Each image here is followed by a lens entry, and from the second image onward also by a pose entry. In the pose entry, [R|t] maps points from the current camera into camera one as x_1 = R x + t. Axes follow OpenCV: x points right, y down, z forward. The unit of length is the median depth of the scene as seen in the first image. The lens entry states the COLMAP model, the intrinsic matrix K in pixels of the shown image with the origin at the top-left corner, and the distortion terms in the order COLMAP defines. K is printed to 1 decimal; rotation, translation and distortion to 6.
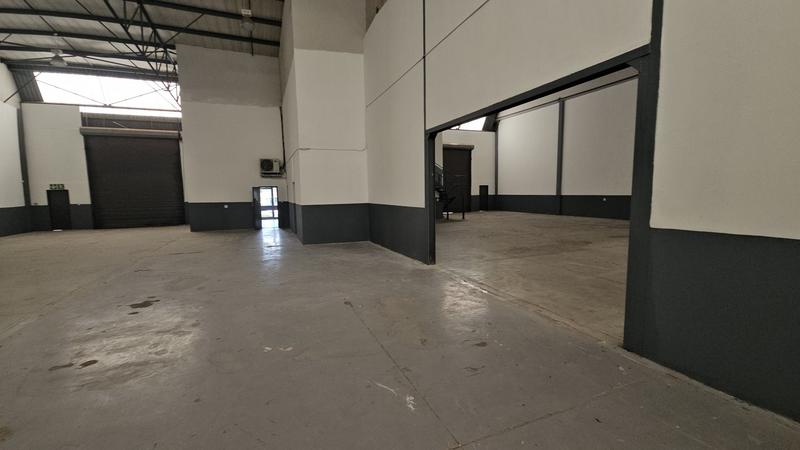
lens RADIAL K [[327.1, 0, 393.6], [0, 327.1, 223.1], [0, 0, 1]] dist [0.014524, -0.008248]
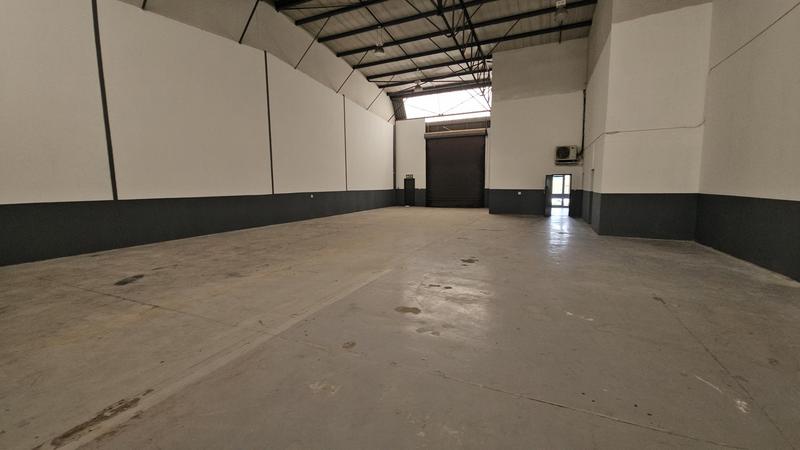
lens RADIAL K [[327.1, 0, 393.6], [0, 327.1, 223.1], [0, 0, 1]] dist [0.014524, -0.008248]
pose [[0.686256, 0.094821, -0.721153, -0.001498], [-0.069528, 0.995478, 0.064728, 0.010554], [0.724029, 0.005721, 0.689745, -0.080657]]
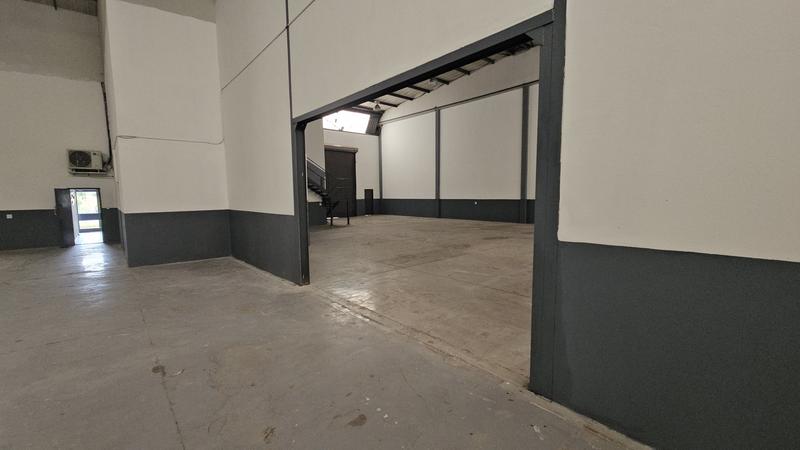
lens RADIAL K [[327.1, 0, 393.6], [0, 327.1, 223.1], [0, 0, 1]] dist [0.014524, -0.008248]
pose [[0.943420, -0.025626, 0.330608, 0.039583], [0.029447, 0.999545, -0.006553, -0.010282], [-0.330290, 0.015918, 0.943745, 0.106686]]
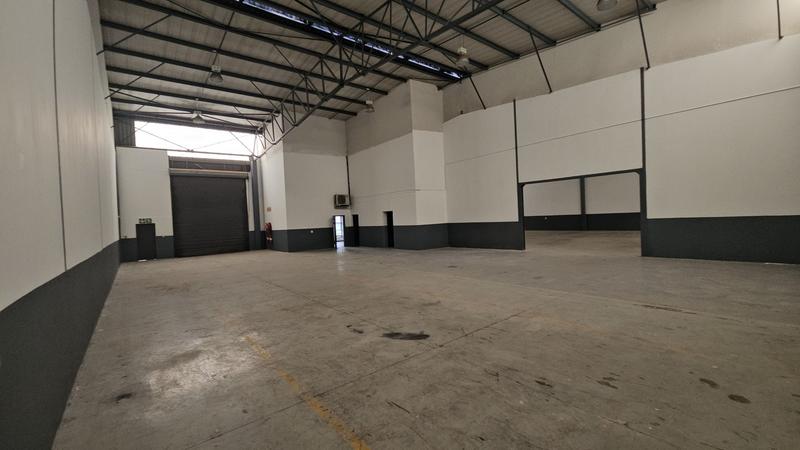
lens RADIAL K [[327.1, 0, 393.6], [0, 327.1, 223.1], [0, 0, 1]] dist [0.014524, -0.008248]
pose [[0.956837, -0.033302, 0.288711, -0.808105], [0.058610, 0.995114, -0.079458, 0.051304], [-0.284654, 0.092950, 0.954113, -0.447196]]
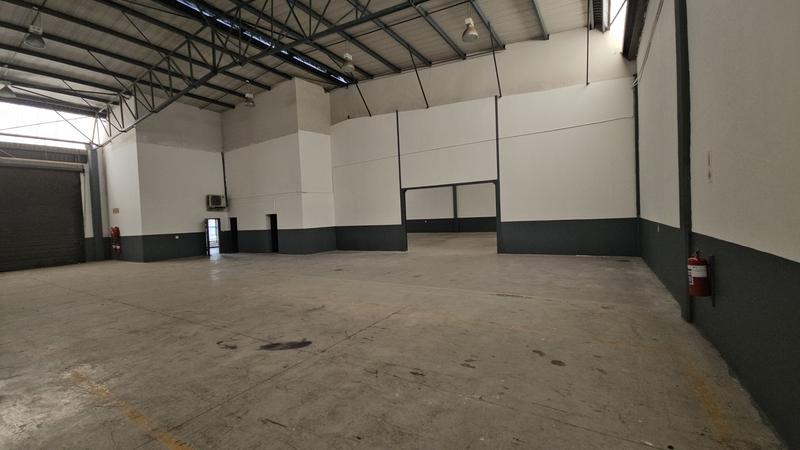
lens RADIAL K [[327.1, 0, 393.6], [0, 327.1, 223.1], [0, 0, 1]] dist [0.014524, -0.008248]
pose [[0.809075, -0.032076, 0.586830, -0.799824], [0.086699, 0.994099, -0.065196, 0.052359], [-0.581275, 0.103626, 0.807081, -0.450162]]
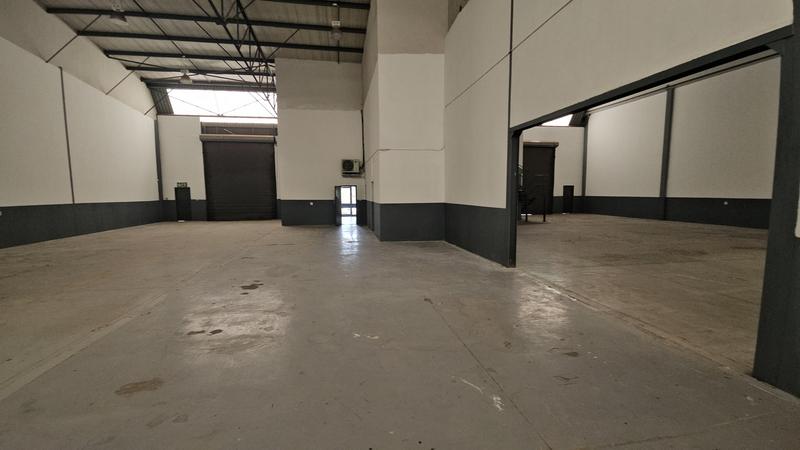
lens RADIAL K [[327.1, 0, 393.6], [0, 327.1, 223.1], [0, 0, 1]] dist [0.014524, -0.008248]
pose [[0.976751, 0.030327, -0.212223, -0.014805], [-0.029995, 0.999539, 0.004785, 0.001157], [0.212270, 0.001692, 0.977210, -0.010949]]
